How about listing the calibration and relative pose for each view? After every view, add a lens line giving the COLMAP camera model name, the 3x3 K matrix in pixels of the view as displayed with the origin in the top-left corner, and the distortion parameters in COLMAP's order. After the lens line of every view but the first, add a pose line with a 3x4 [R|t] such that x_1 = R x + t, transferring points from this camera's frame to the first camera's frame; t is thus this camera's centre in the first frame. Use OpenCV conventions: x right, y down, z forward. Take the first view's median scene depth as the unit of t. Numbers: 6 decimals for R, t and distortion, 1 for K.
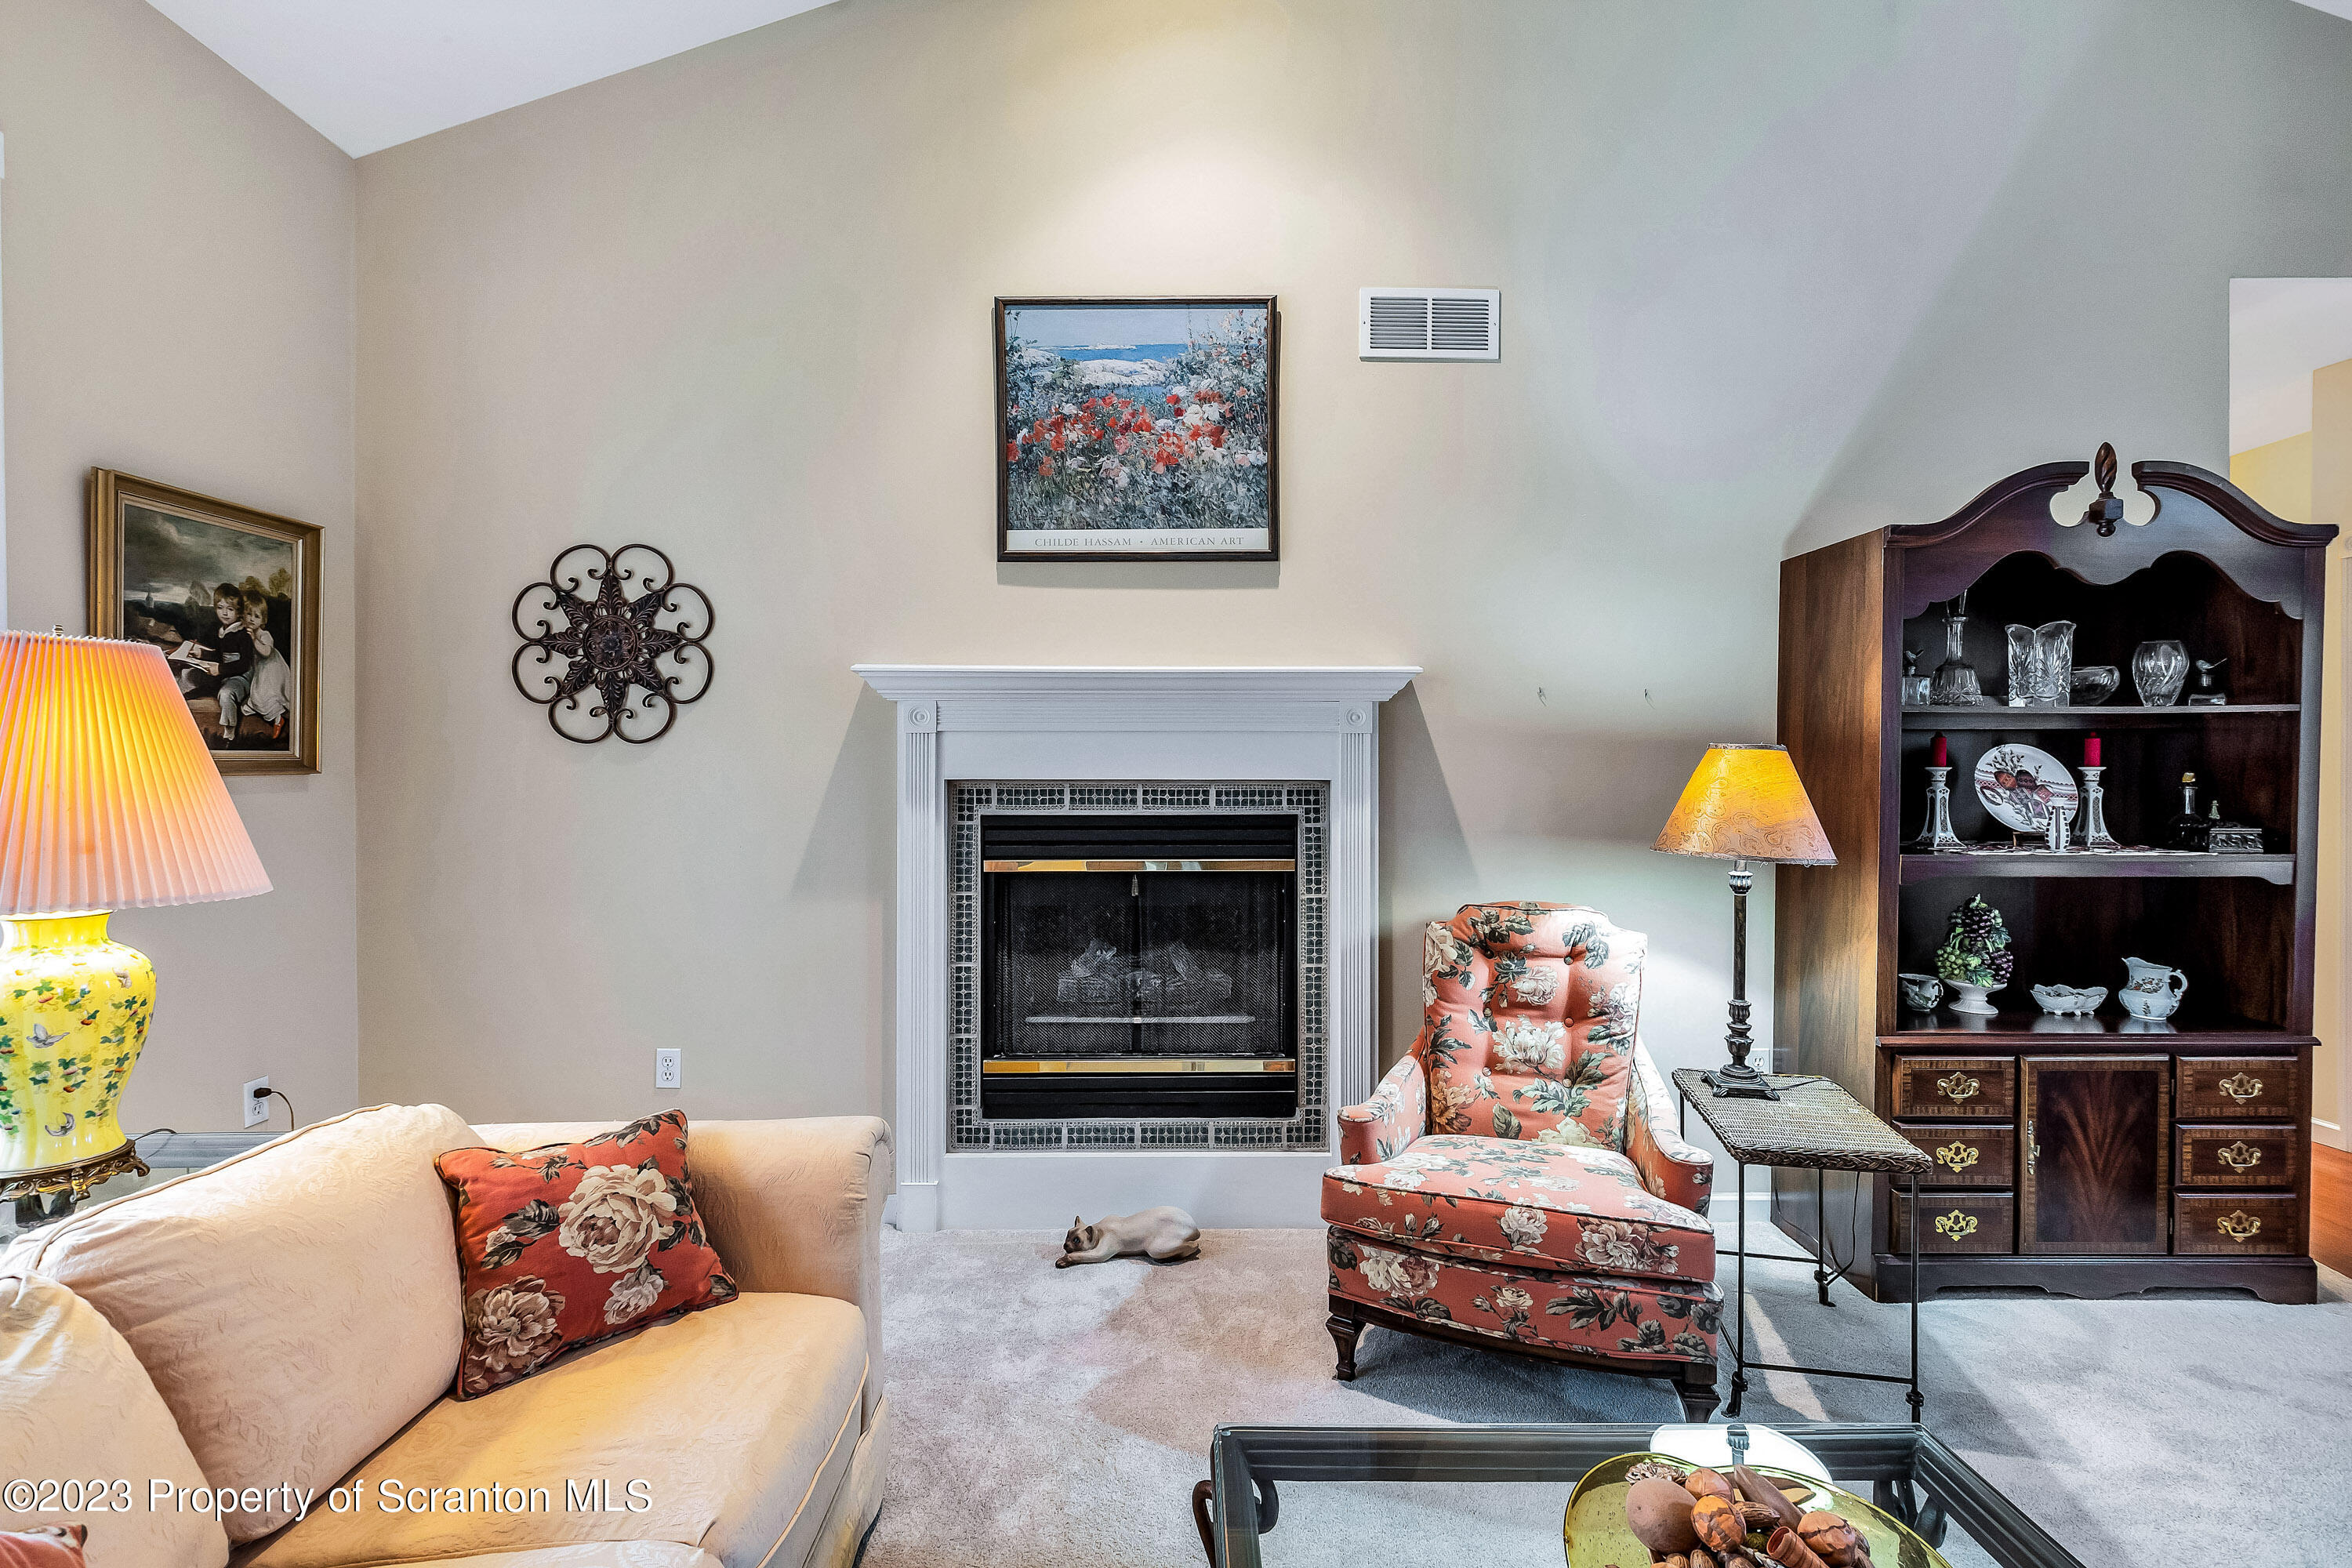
lens RADIAL K [[1056.5, 0, 1171.1], [0, 1056.5, 781.7], [0, 0, 1]] dist [0.004775, -0.003668]
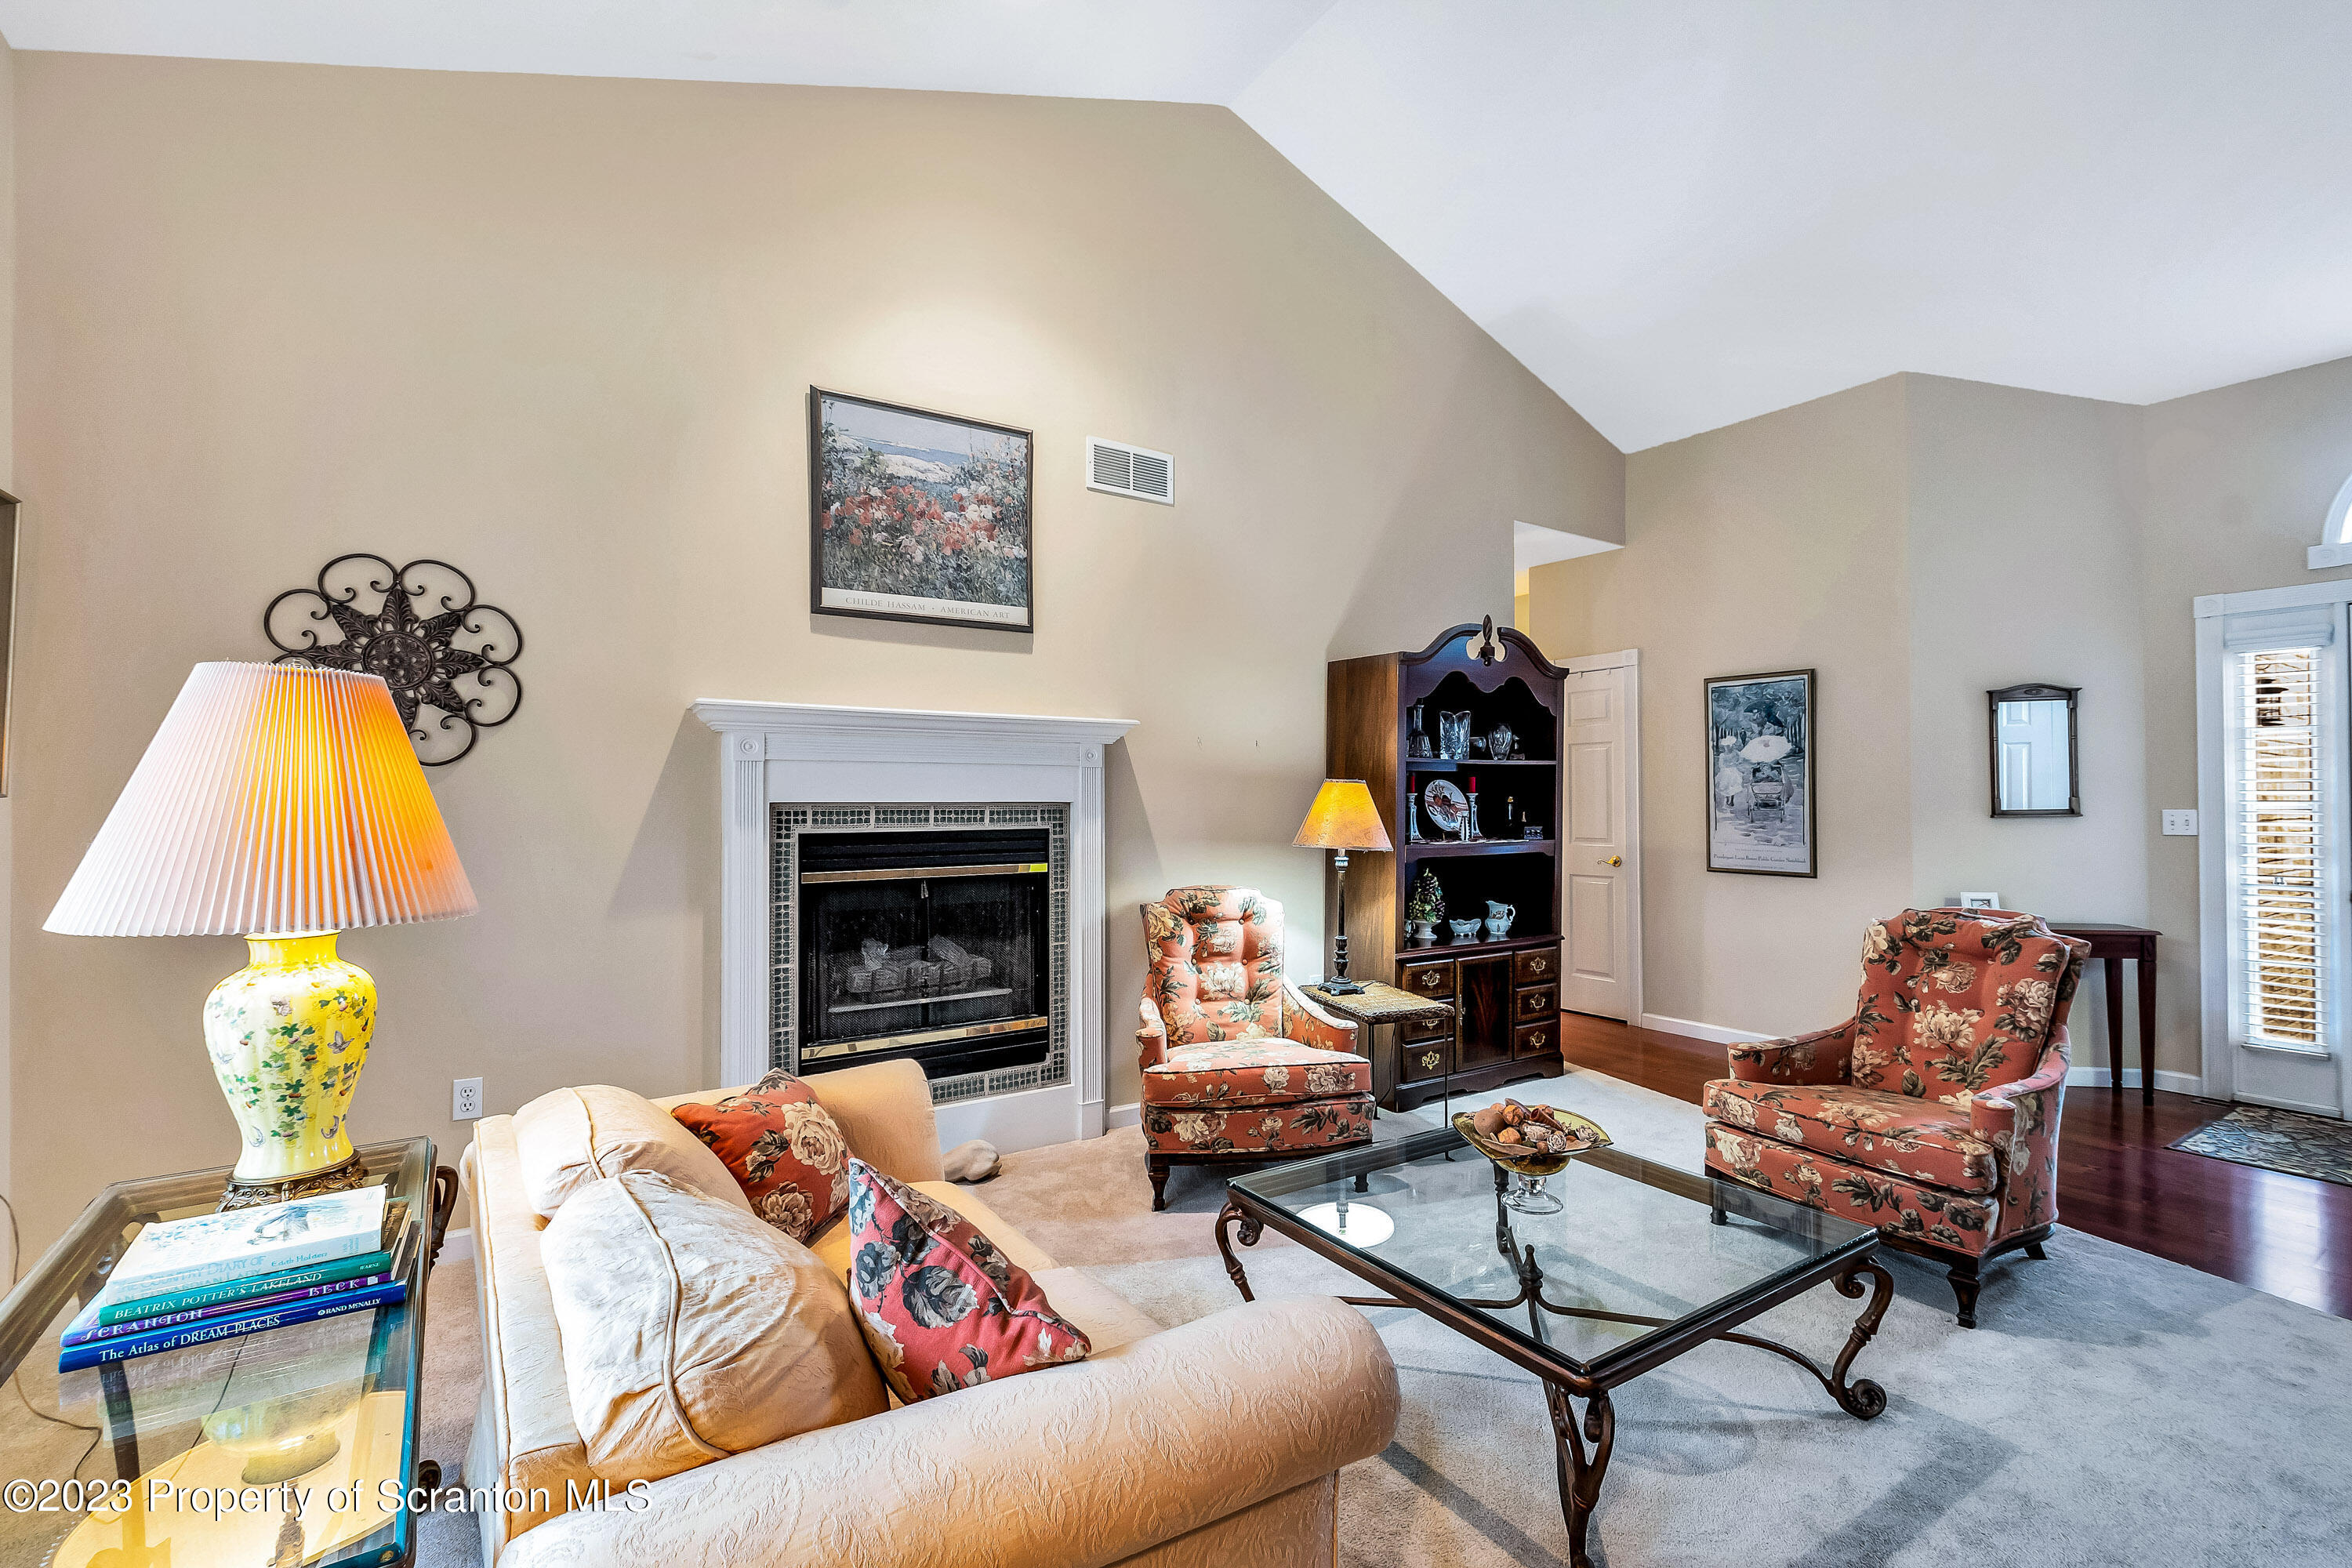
lens RADIAL K [[1056.5, 0, 1187.1], [0, 1056.5, 795.3], [0, 0, 1]] dist [0.004775, -0.003668]
pose [[0.832472, 0.000956, 0.554066, -0.472481], [0.004021, 0.999962, -0.007767, 0.000649], [-0.554052, 0.008693, 0.832437, -0.189085]]
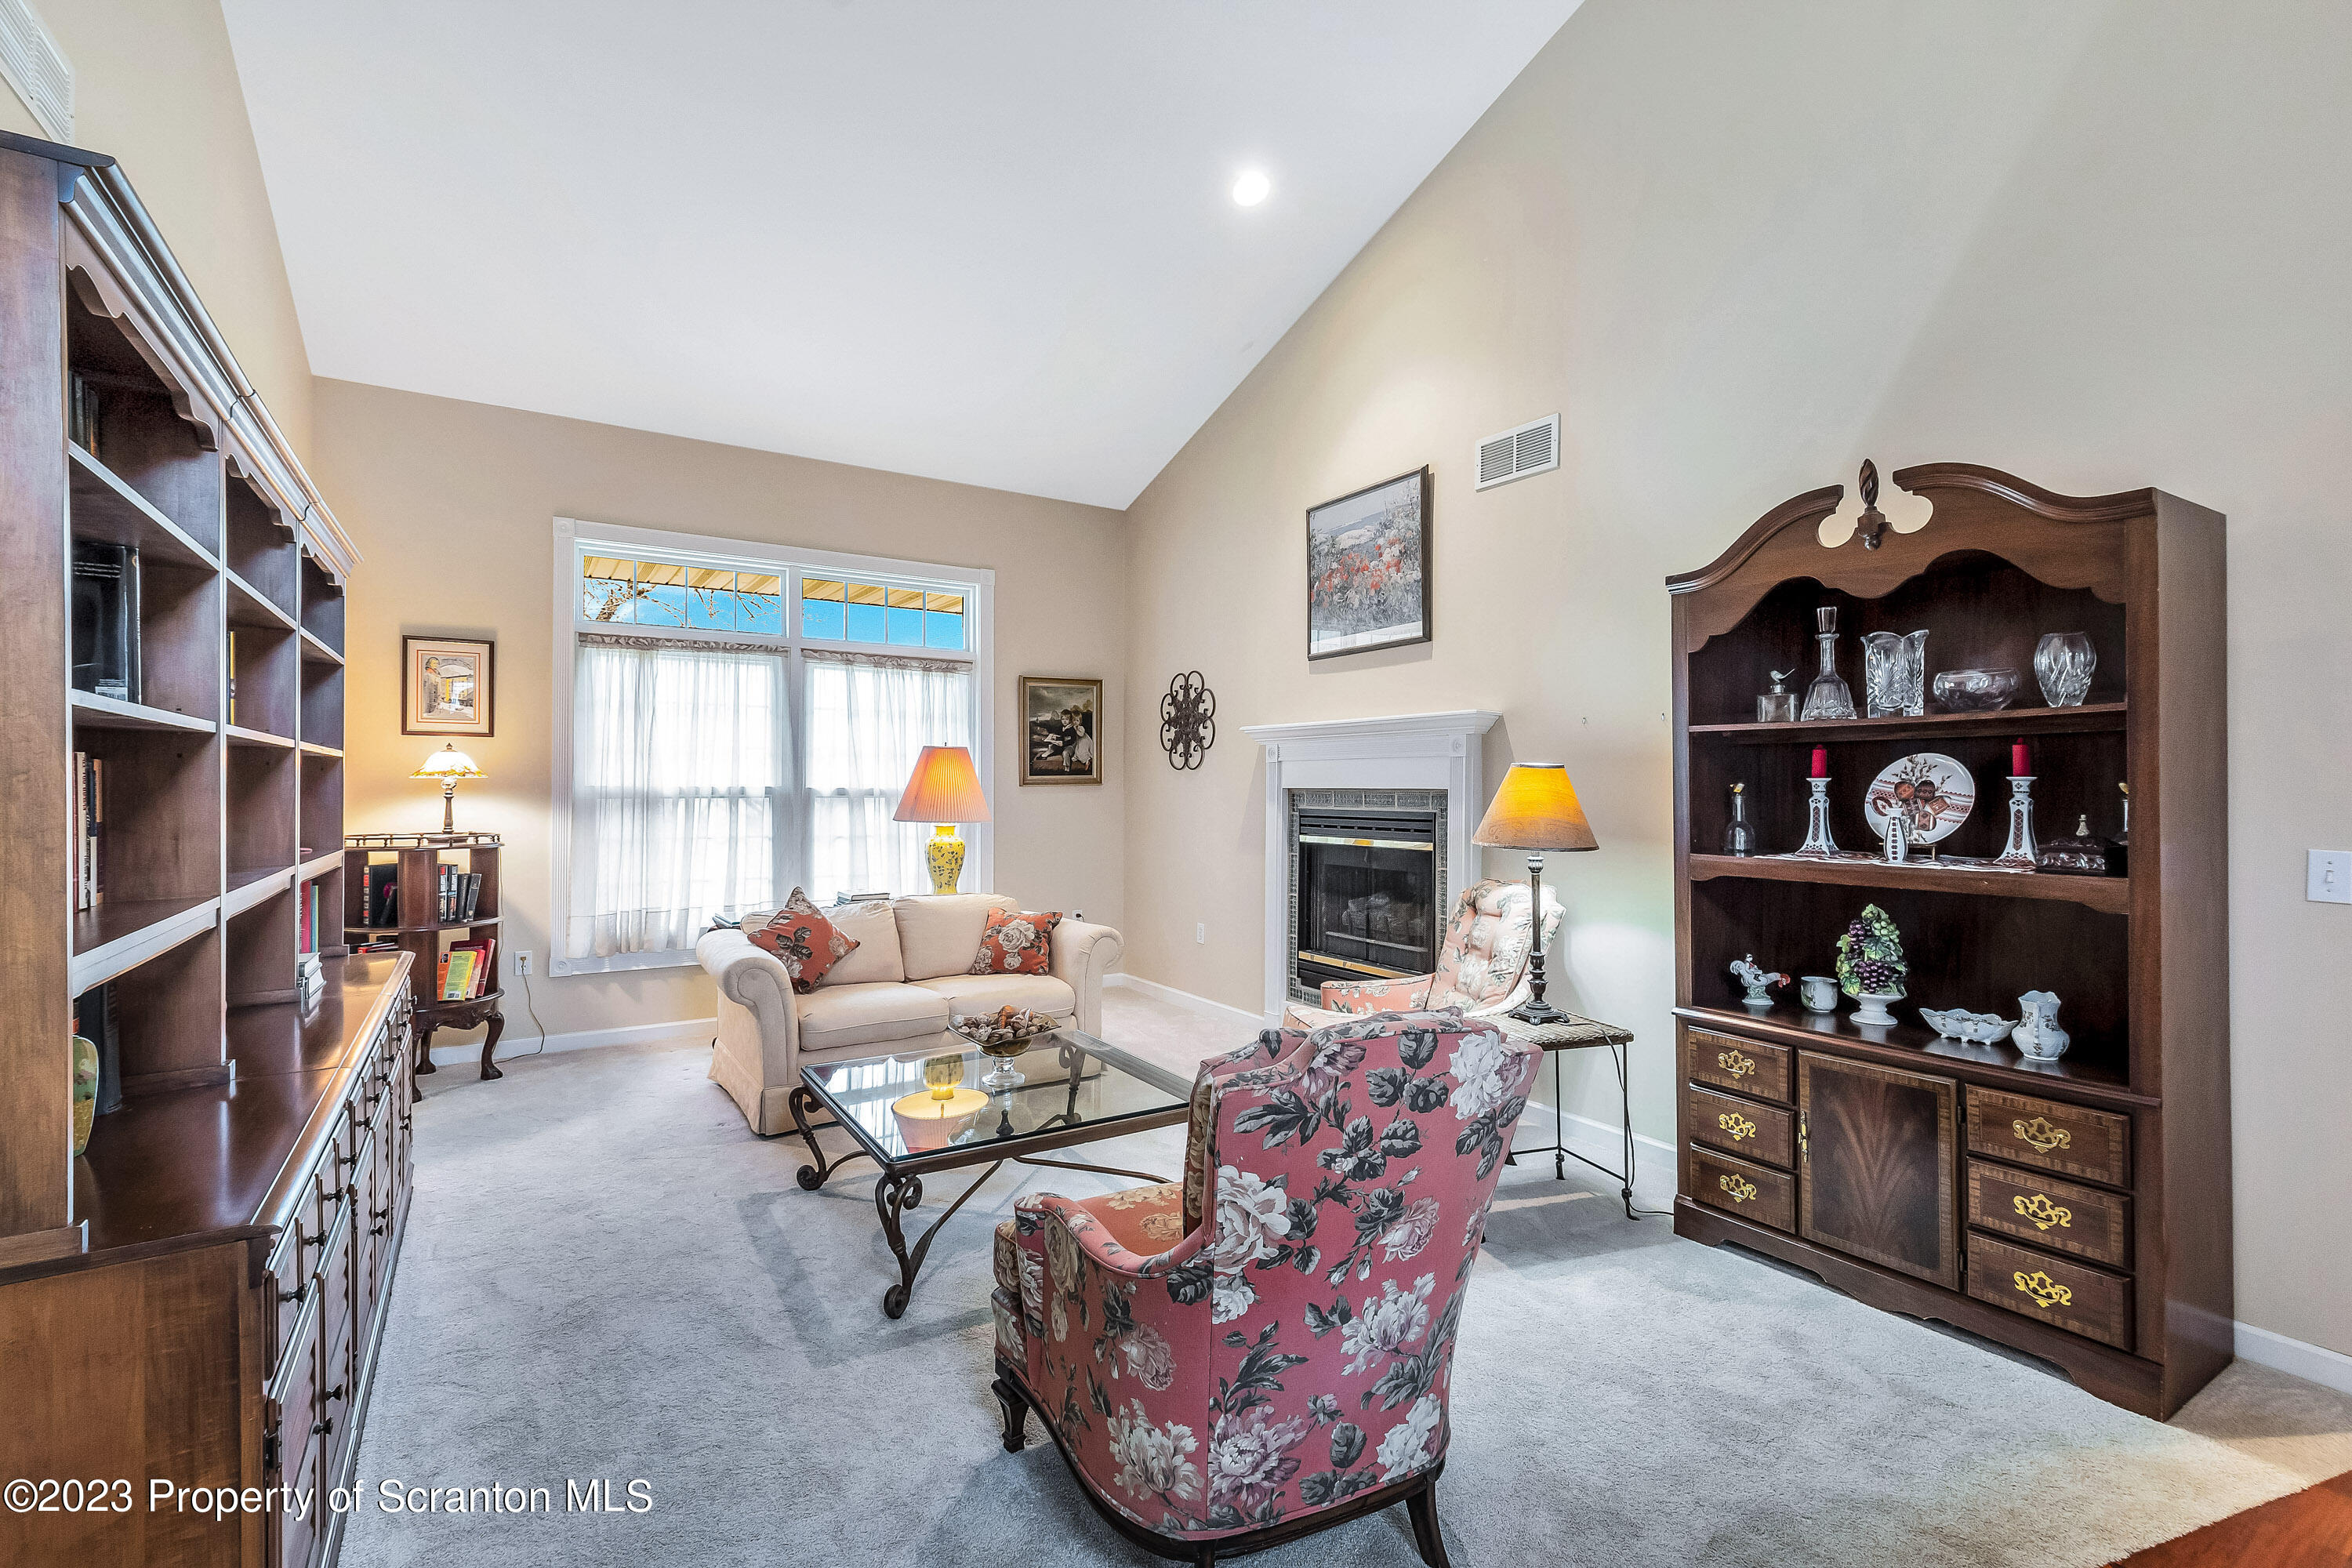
lens RADIAL K [[1056.5, 0, 1167.3], [0, 1056.5, 780.3], [0, 0, 1]] dist [0.004775, -0.003668]
pose [[0.519068, -0.004178, -0.854723, 1.207981], [-0.005957, 0.999946, -0.008506, 0.001480], [0.854712, 0.009507, 0.519015, -0.086410]]
